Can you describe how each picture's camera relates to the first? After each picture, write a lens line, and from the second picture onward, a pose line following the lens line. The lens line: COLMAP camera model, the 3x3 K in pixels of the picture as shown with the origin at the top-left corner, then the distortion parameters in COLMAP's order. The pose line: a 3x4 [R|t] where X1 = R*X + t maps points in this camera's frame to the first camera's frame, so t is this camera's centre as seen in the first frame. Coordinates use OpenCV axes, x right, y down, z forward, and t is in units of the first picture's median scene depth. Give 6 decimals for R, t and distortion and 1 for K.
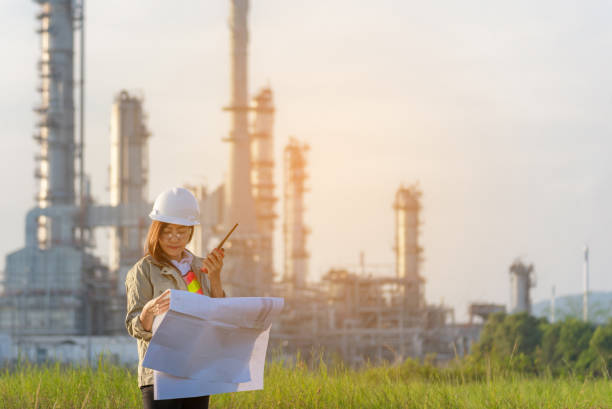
lens RADIAL K [[3672.0, 0, 301.4], [0, 3672.0, 204.3], [0, 0, 1]] dist [1.447936, 0.000000]
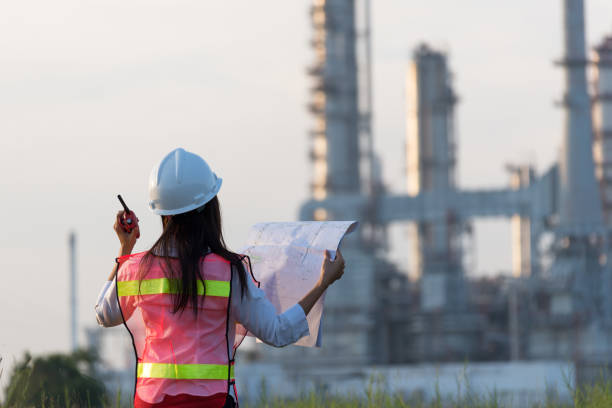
lens RADIAL K [[3672.0, 0, 333.2], [0, 3672.0, 215.9], [0, 0, 1]] dist [1.447936, 0.000000]
pose [[0.996529, -0.024877, -0.079444, -0.007170], [0.024603, 0.999688, -0.004422, 0.007787], [0.079529, 0.002452, 0.996830, 0.244673]]
